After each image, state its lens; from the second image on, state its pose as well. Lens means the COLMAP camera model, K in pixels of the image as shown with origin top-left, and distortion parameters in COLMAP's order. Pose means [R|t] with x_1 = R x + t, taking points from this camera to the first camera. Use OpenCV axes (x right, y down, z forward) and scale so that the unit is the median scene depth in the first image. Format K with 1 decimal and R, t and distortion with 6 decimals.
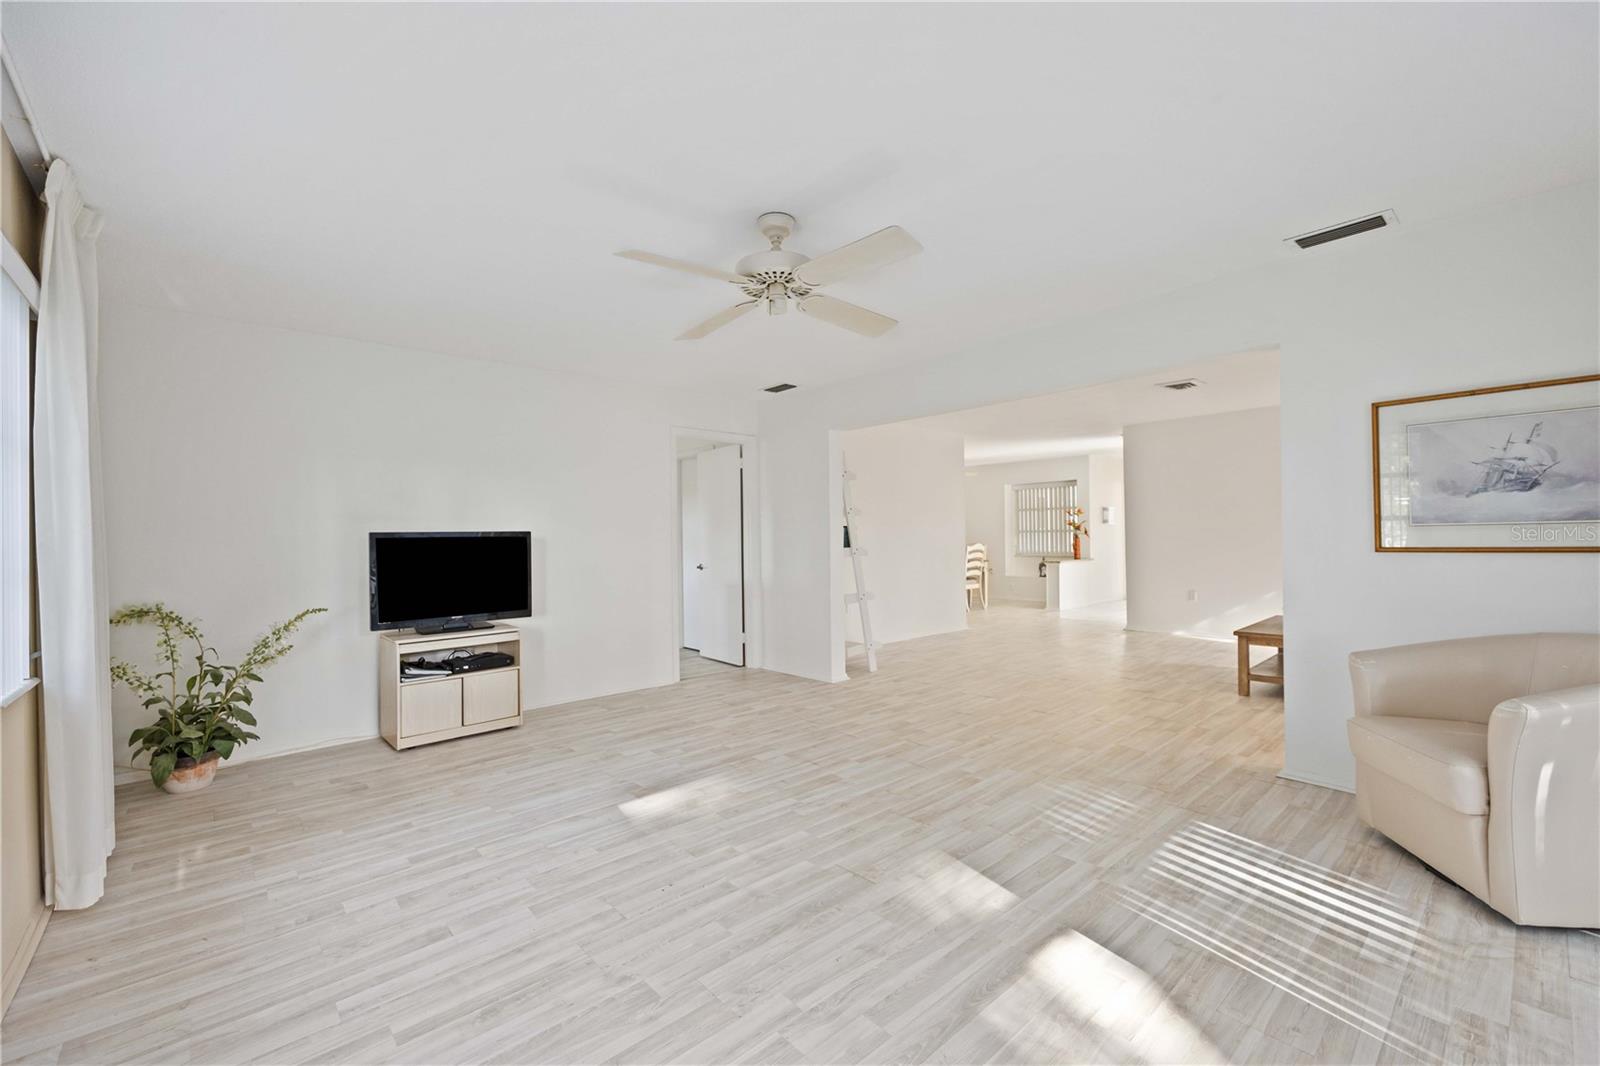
lens RADIAL K [[657.2, 0, 884.8], [0, 657.2, 537.8], [0, 0, 1]] dist [-0.003079, -0.000330]
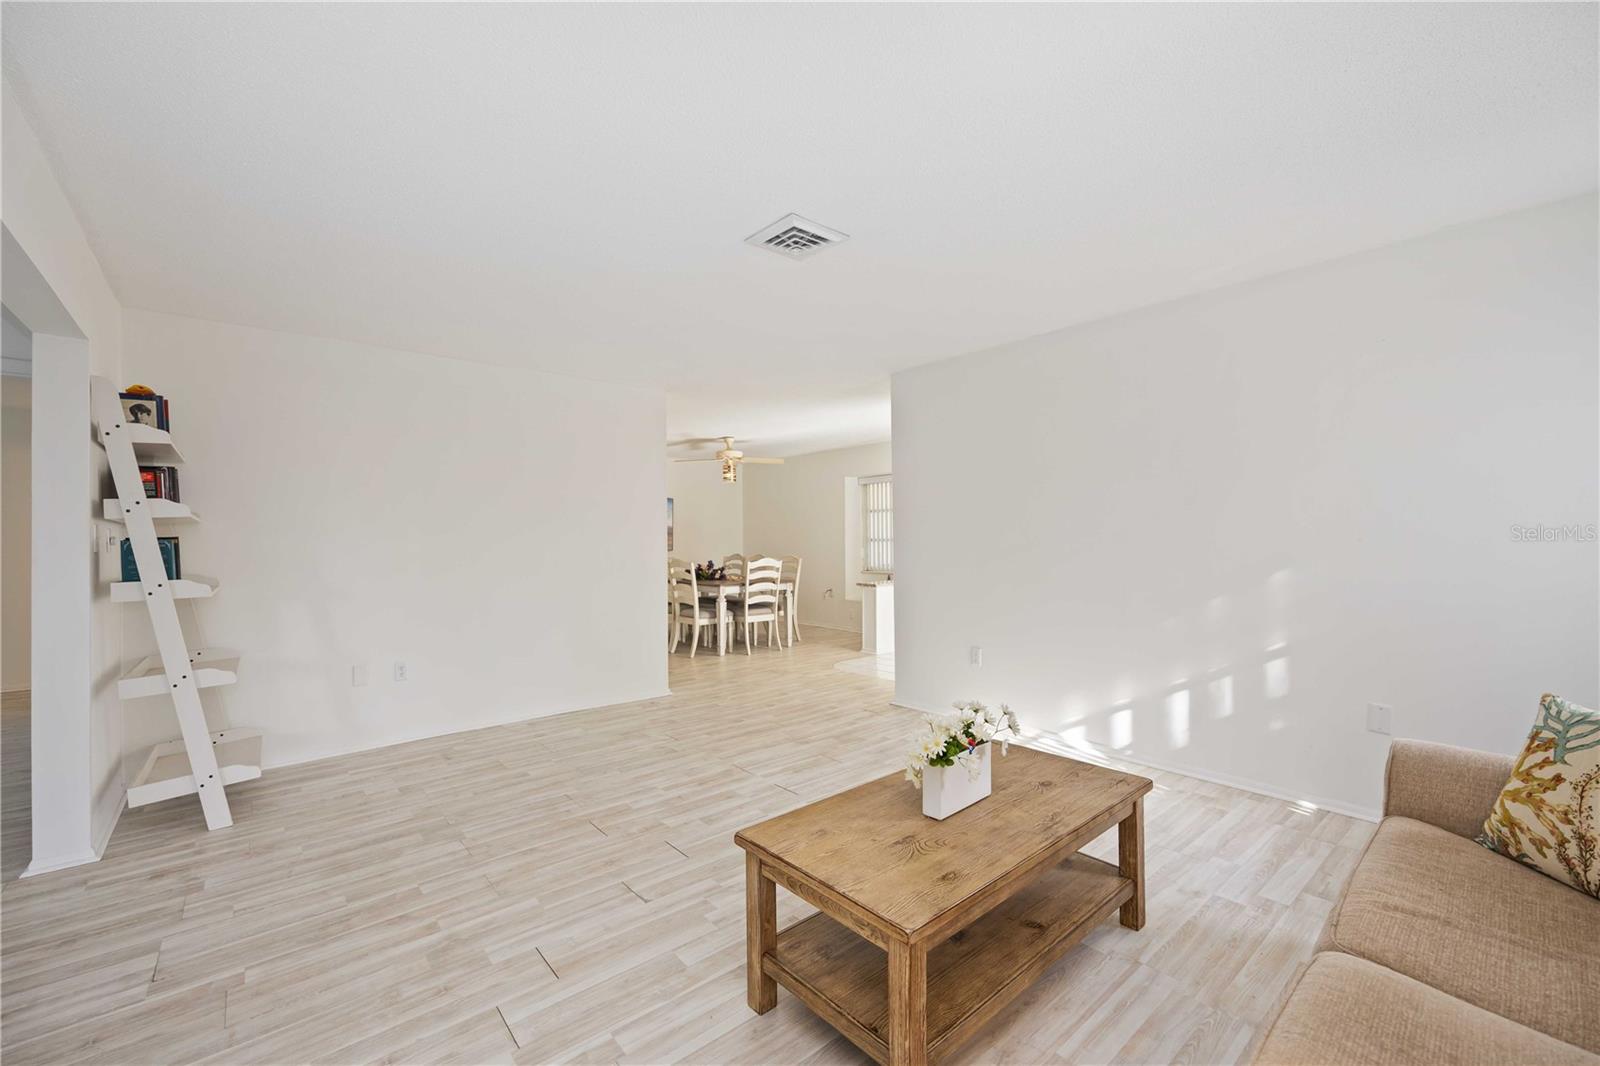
lens RADIAL K [[659.5, 0, 888.0], [0, 659.5, 507.5], [0, 0, 1]] dist [0.000313, 0.000054]
pose [[0.999642, 0.004942, -0.026294, 0.392841], [-0.006110, 0.998989, -0.044535, -0.019875], [0.026047, 0.044680, 0.998662, 0.377132]]
